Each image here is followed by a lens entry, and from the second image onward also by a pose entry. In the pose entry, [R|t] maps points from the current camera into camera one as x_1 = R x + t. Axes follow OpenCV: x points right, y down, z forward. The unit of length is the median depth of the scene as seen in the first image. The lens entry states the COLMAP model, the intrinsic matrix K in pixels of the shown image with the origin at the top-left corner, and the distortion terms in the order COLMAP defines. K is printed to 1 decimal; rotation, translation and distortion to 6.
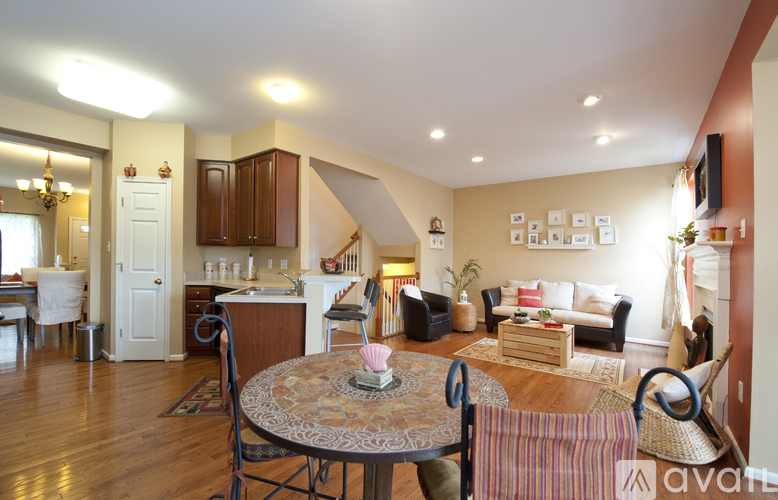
lens RADIAL K [[335.4, 0, 387.1], [0, 335.4, 255.0], [0, 0, 1]] dist [-0.014234, -0.001620]
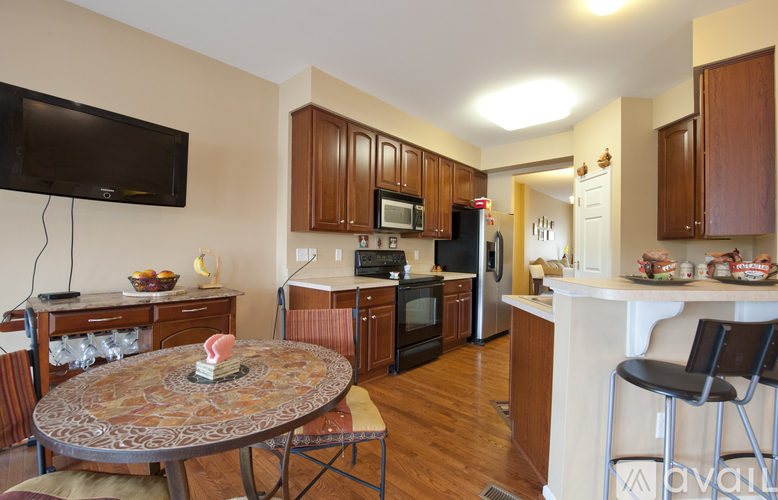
lens RADIAL K [[335.4, 0, 389.5], [0, 335.4, 253.3], [0, 0, 1]] dist [-0.014234, -0.001620]
pose [[-0.100894, -0.012530, -0.994818, 0.814688], [-0.004949, 0.999915, -0.012092, 0.040815], [0.994885, 0.003704, -0.100947, 1.478014]]
